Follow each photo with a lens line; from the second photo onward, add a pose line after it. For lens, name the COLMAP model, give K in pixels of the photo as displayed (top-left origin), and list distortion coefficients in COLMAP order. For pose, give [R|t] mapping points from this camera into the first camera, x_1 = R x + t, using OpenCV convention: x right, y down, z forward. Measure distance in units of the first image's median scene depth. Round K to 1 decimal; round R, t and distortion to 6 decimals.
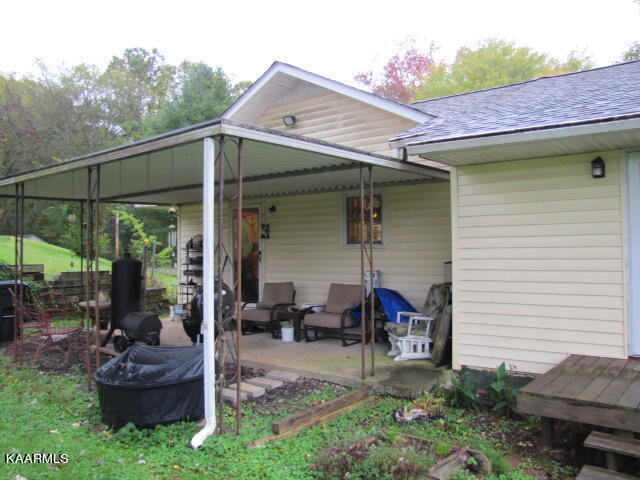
lens RADIAL K [[530.1, 0, 320.2], [0, 530.1, 240.2], [0, 0, 1]] dist [0.002274, 0.006923]
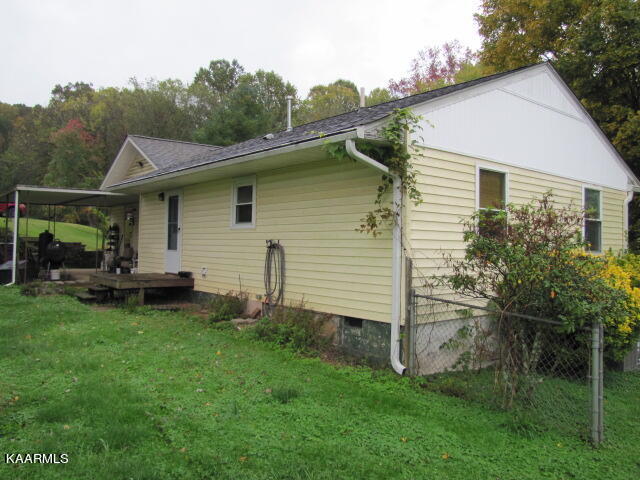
lens RADIAL K [[530.1, 0, 320.1], [0, 530.1, 240.1], [0, 0, 1]] dist [0.002274, 0.006923]
pose [[0.981177, 0.022819, -0.191756, 0.090810], [-0.020779, 0.999704, 0.012643, 0.001315], [0.191988, -0.008421, 0.981361, -0.072307]]
